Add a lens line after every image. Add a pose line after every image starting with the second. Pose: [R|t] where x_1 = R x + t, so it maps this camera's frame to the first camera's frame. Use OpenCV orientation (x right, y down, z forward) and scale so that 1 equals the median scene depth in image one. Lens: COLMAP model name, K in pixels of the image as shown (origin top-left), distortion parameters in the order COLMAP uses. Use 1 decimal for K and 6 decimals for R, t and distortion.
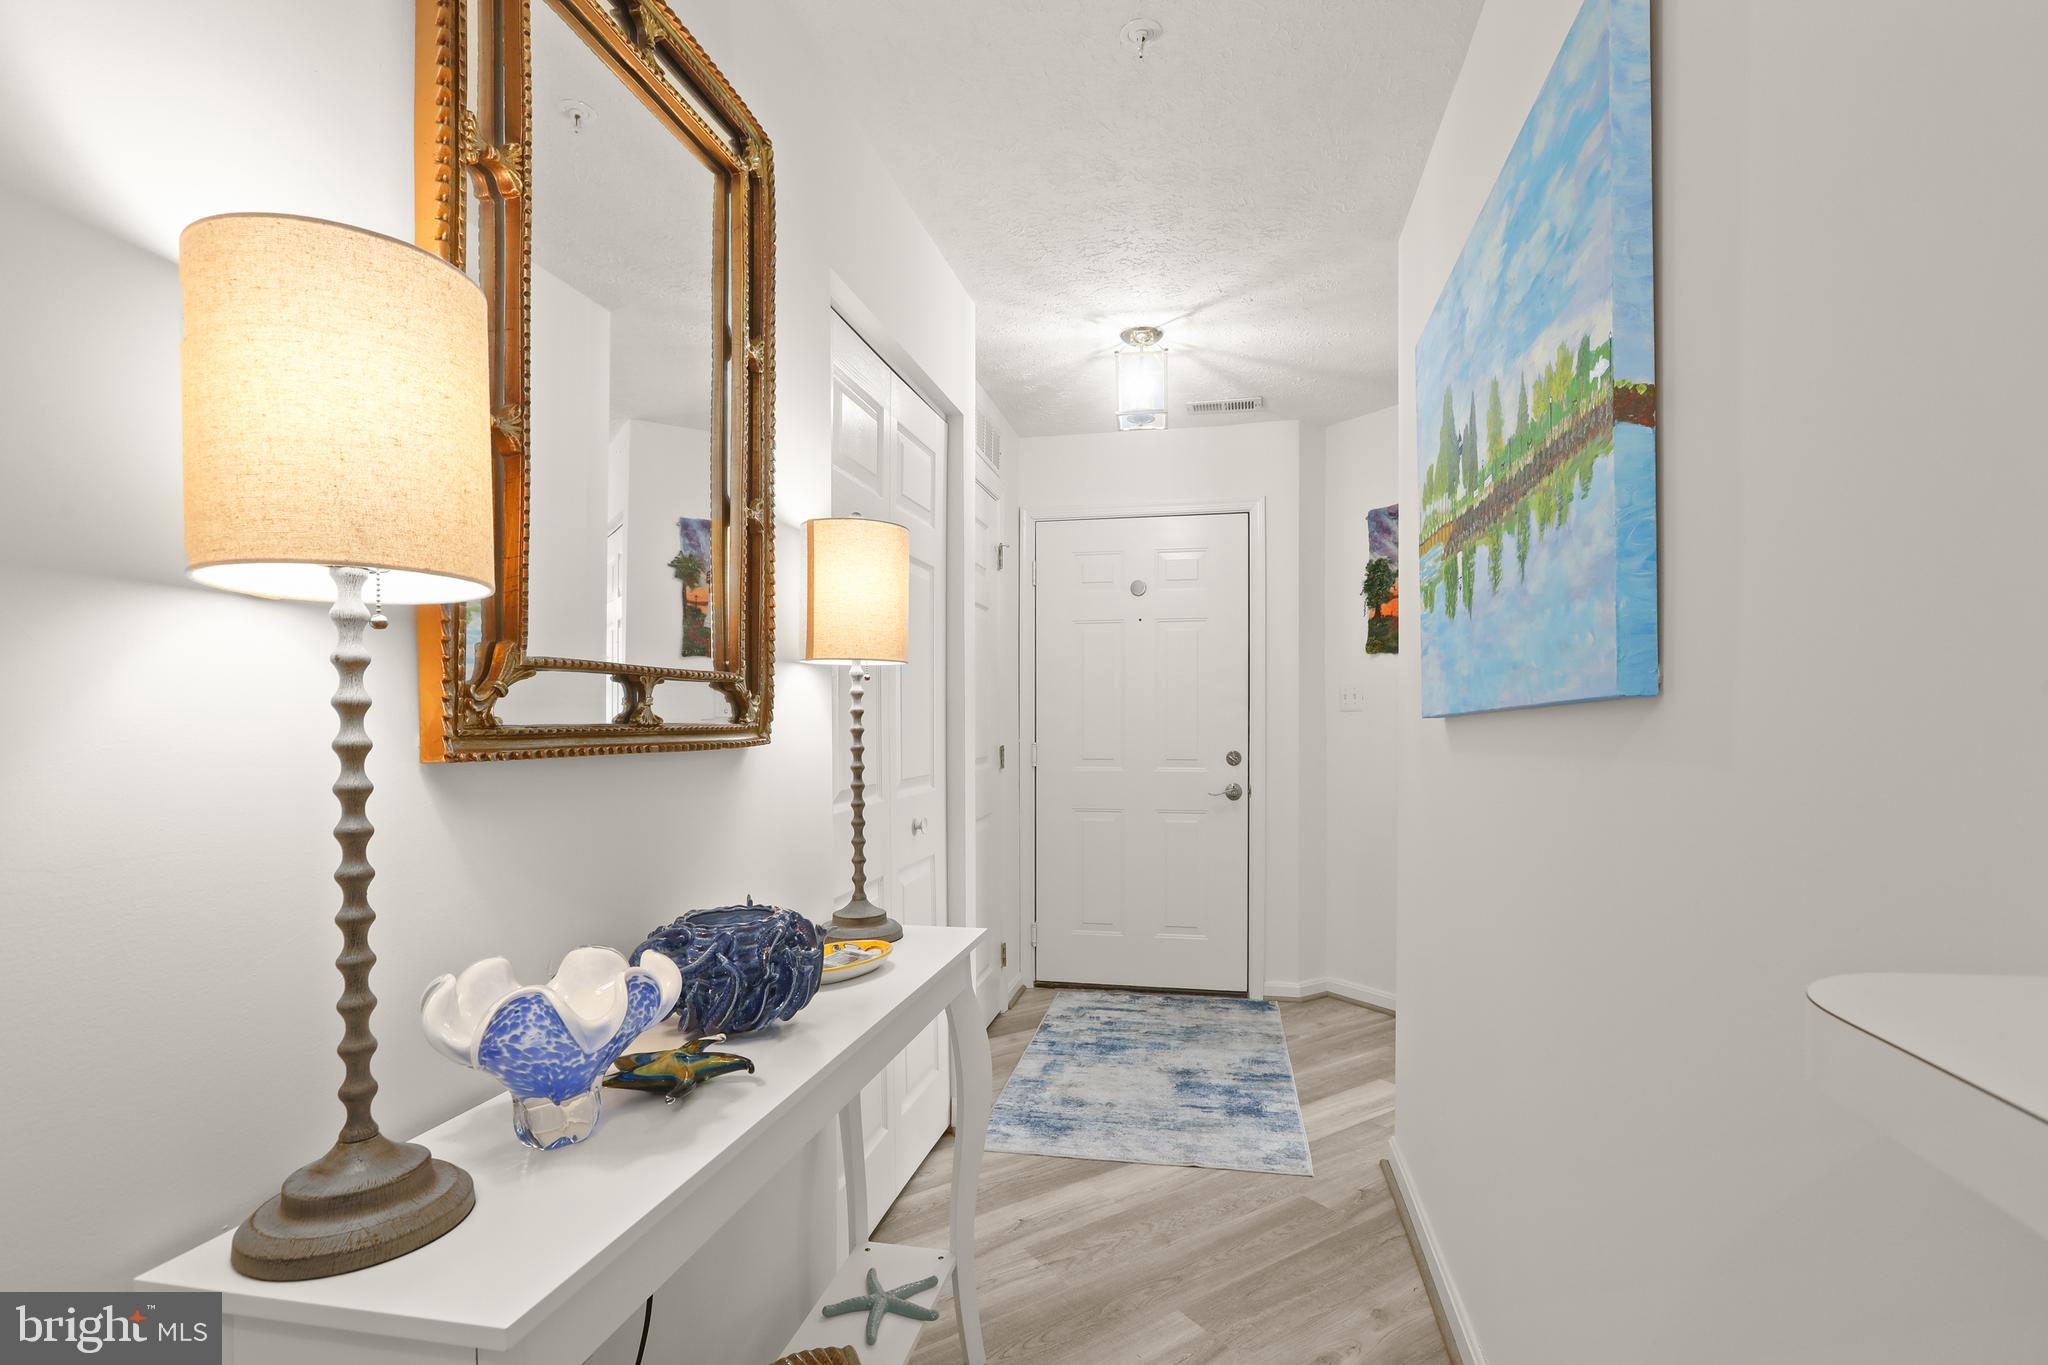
lens RADIAL K [[977.5, 0, 1034.5], [0, 977.5, 725.4], [0, 0, 1]] dist [-0.001266, -0.000026]
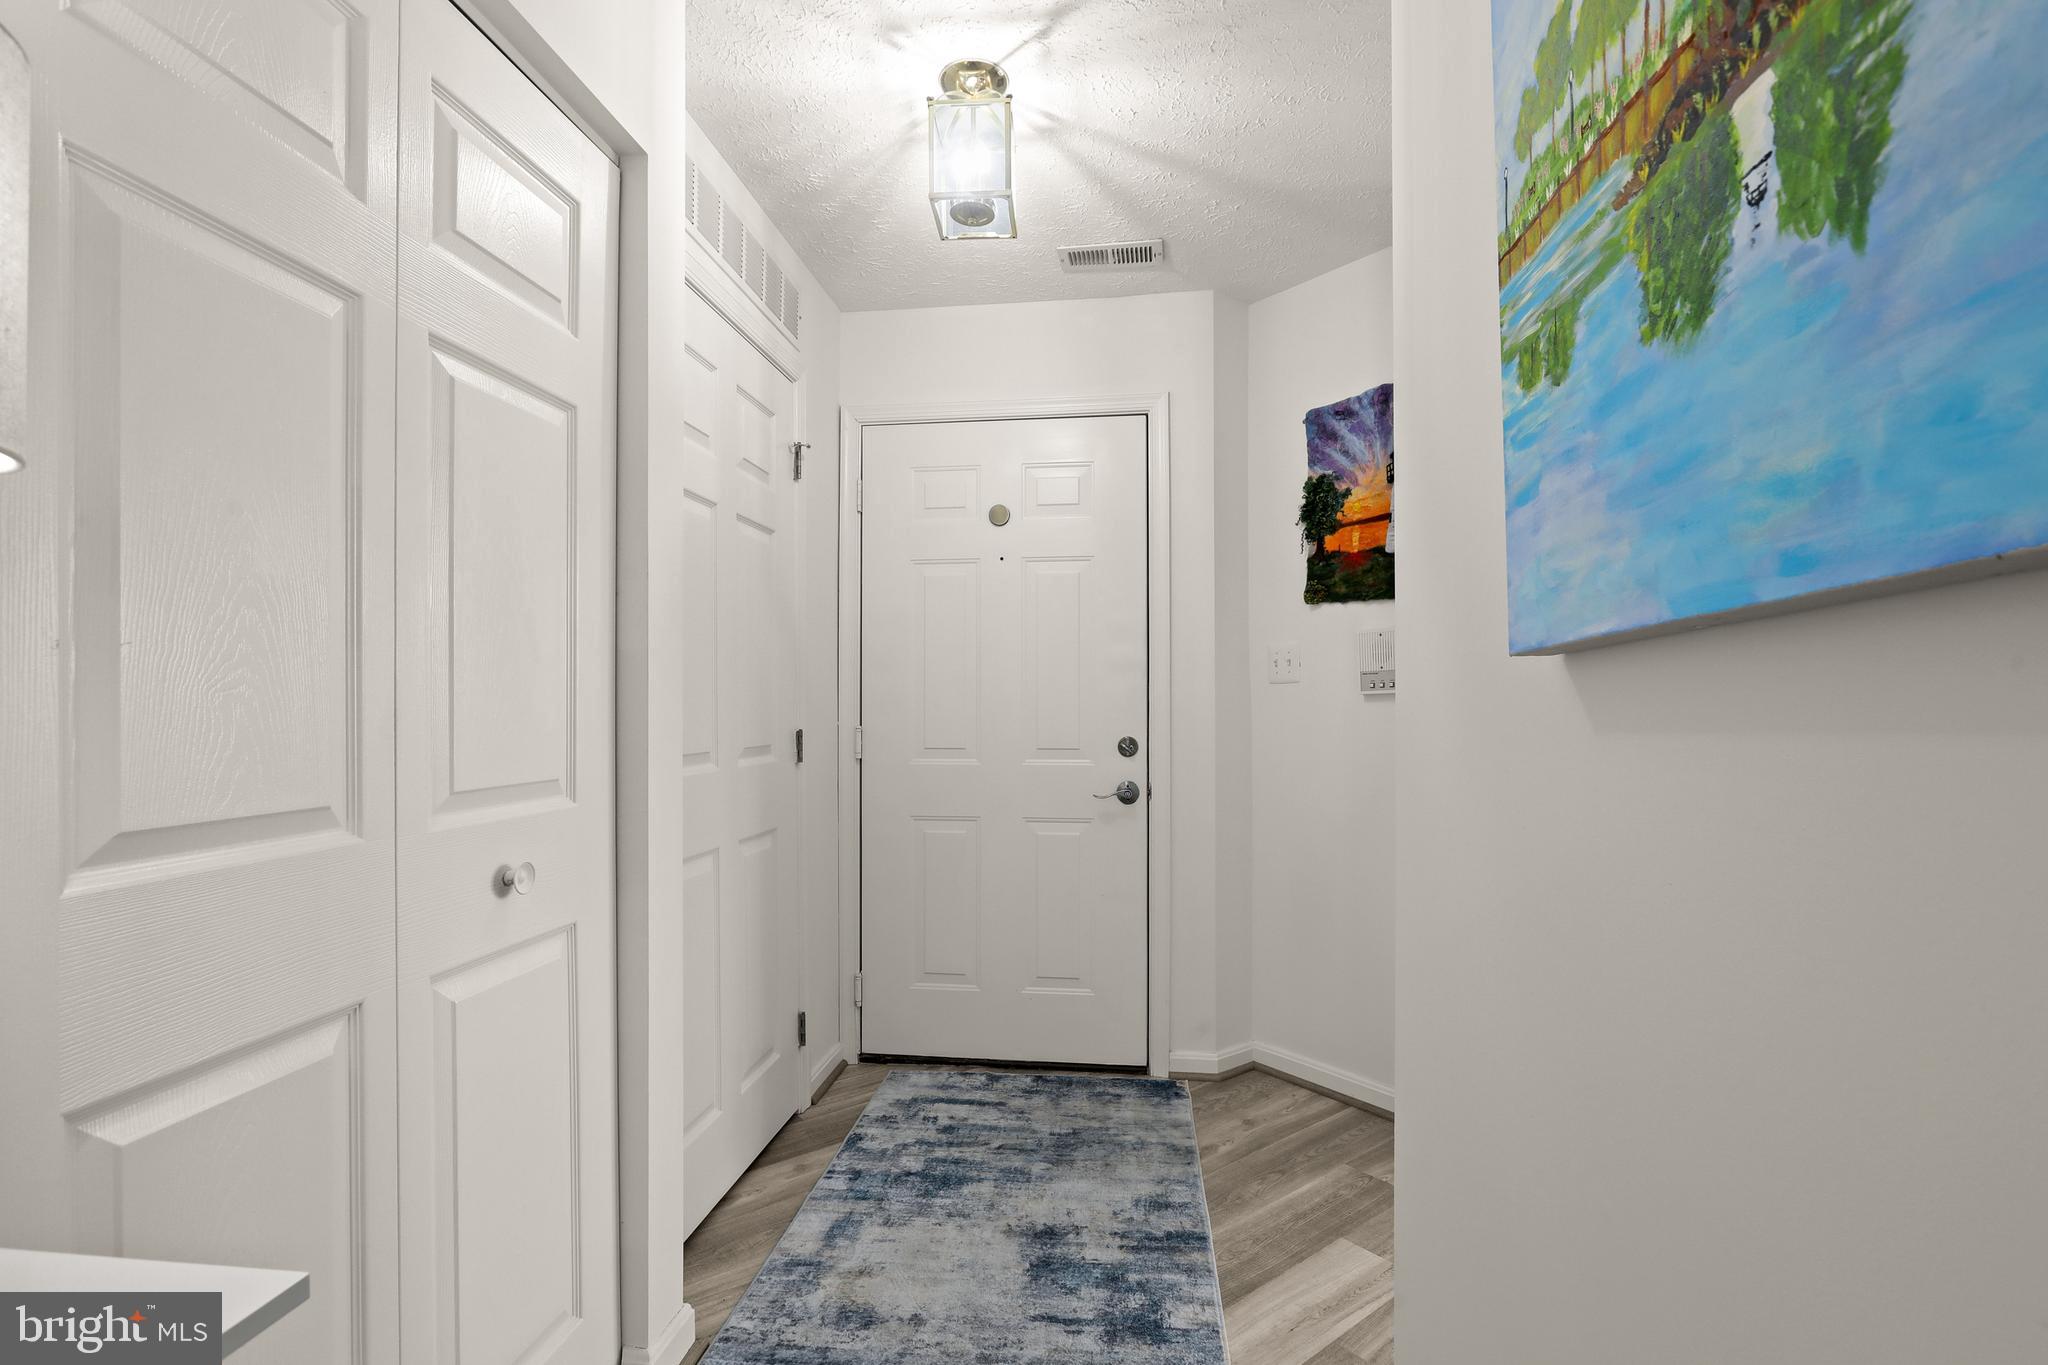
lens RADIAL K [[956.6, 0, 1028.5], [0, 956.6, 697.9], [0, 0, 1]] dist [0.000569, 0.000964]
pose [[0.996946, 0.000425, 0.078094, 0.086758], [0.000864, 0.999864, -0.016469, 0.010322], [-0.078091, 0.016486, 0.996810, 0.342450]]
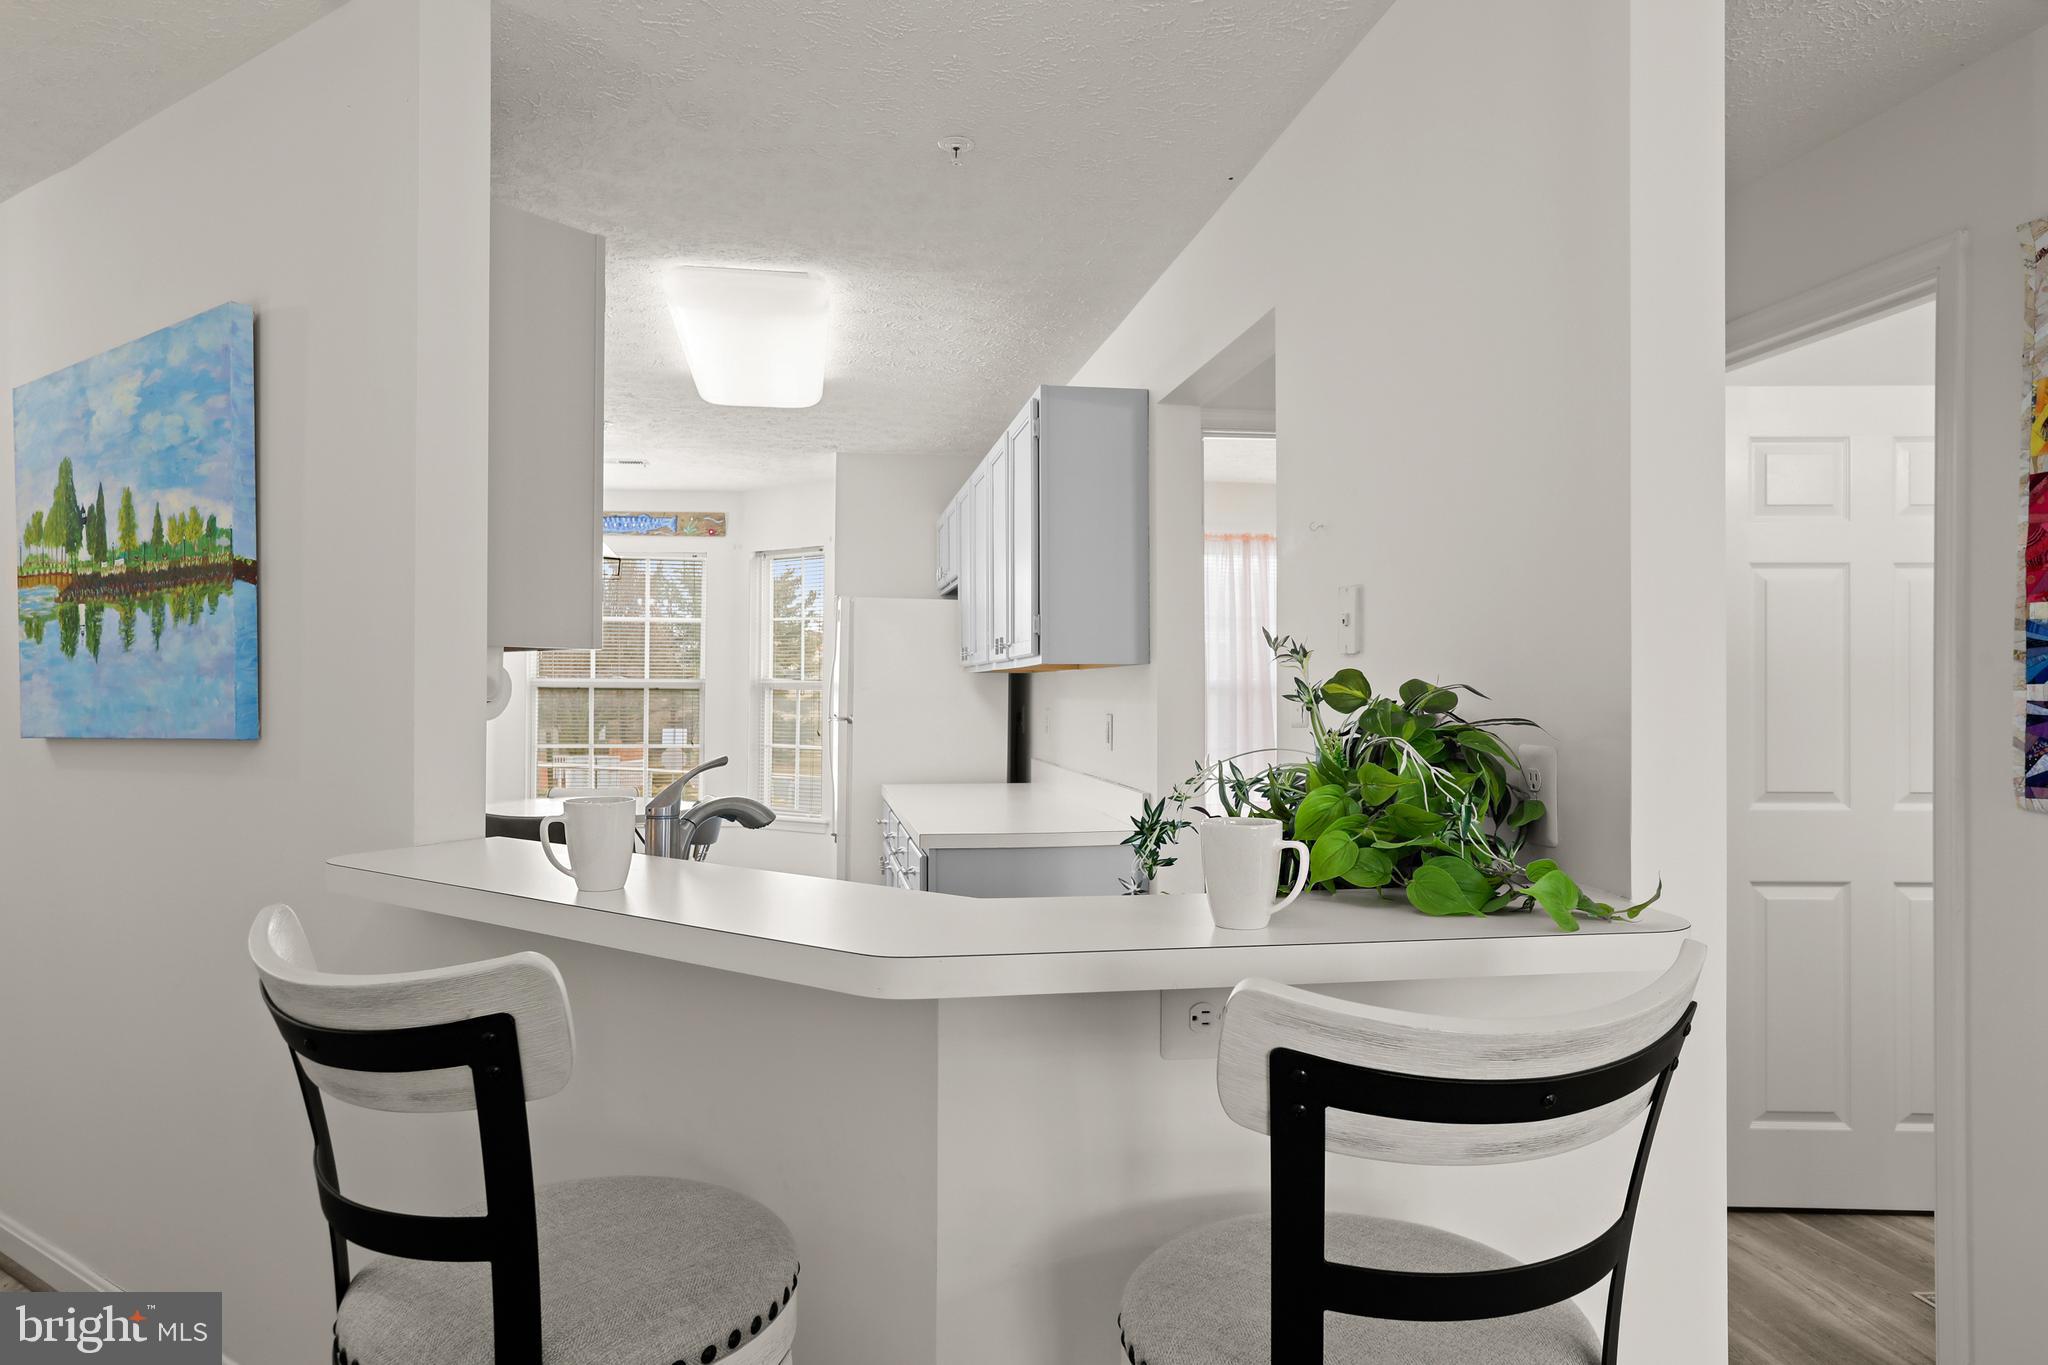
lens RADIAL K [[1381.8, 0, 1024.0], [0, 1381.8, 682.5], [0, 0, 1]] dist [0.029078, 0.000587]
pose [[0.445066, 0.008424, 0.895458, -0.280098], [0.003243, 0.999934, -0.011019, -0.027999], [-0.895492, 0.007808, 0.445010, -0.380099]]
